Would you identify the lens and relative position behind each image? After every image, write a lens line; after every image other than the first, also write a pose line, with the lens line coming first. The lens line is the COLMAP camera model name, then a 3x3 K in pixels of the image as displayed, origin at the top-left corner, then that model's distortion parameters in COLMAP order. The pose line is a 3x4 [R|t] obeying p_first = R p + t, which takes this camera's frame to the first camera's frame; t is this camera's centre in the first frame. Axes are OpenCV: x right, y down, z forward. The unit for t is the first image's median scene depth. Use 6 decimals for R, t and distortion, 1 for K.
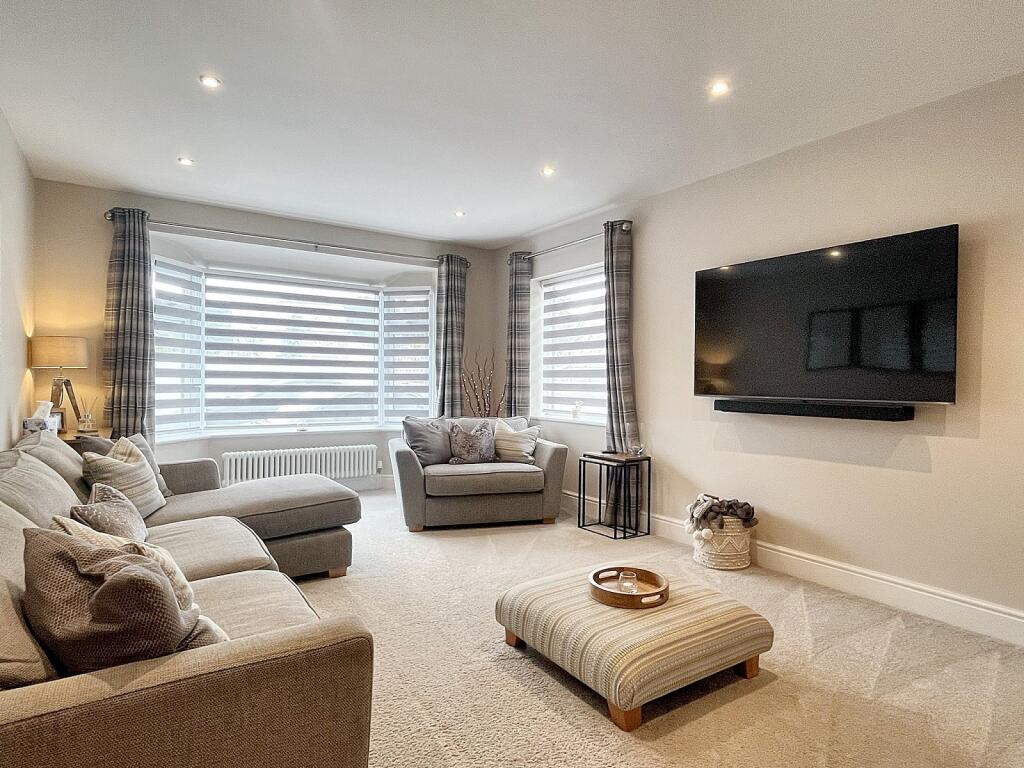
lens RADIAL K [[570.3, 0, 512.0], [0, 570.3, 383.6], [0, 0, 1]] dist [0.008080, 0.000140]
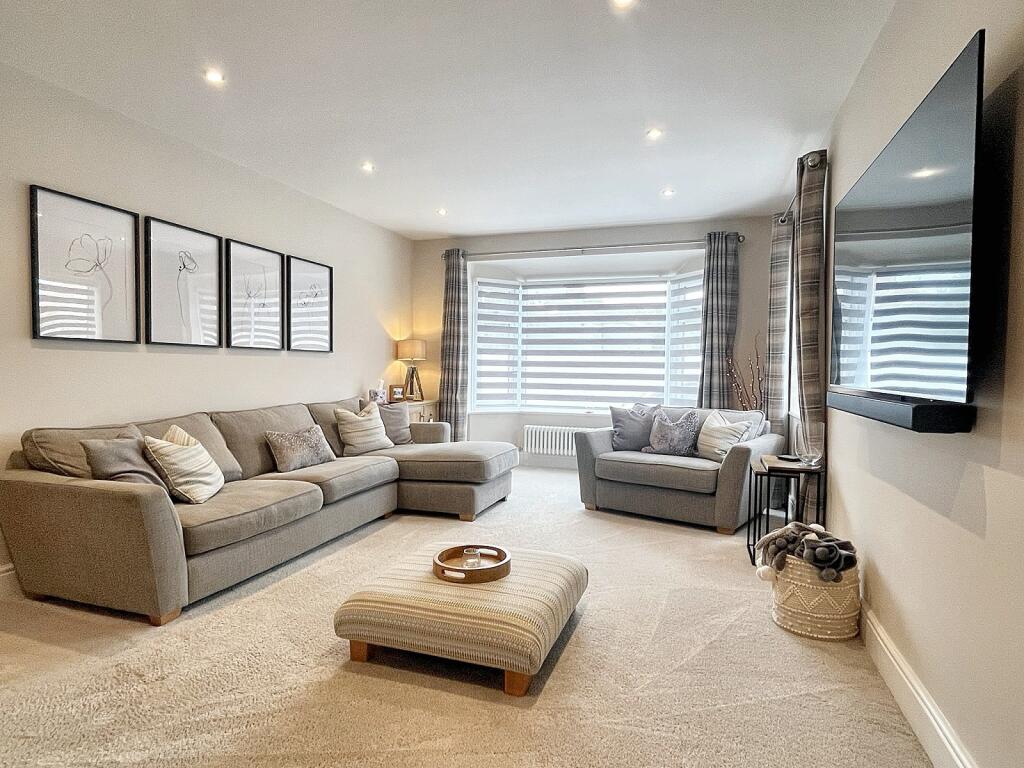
lens RADIAL K [[570.3, 0, 518.0], [0, 570.3, 384.3], [0, 0, 1]] dist [0.008080, 0.000140]
pose [[0.616048, 0.019385, -0.787470, 0.483569], [-0.009812, 0.999808, 0.016936, 0.008284], [0.787647, -0.002707, 0.616121, 0.201263]]
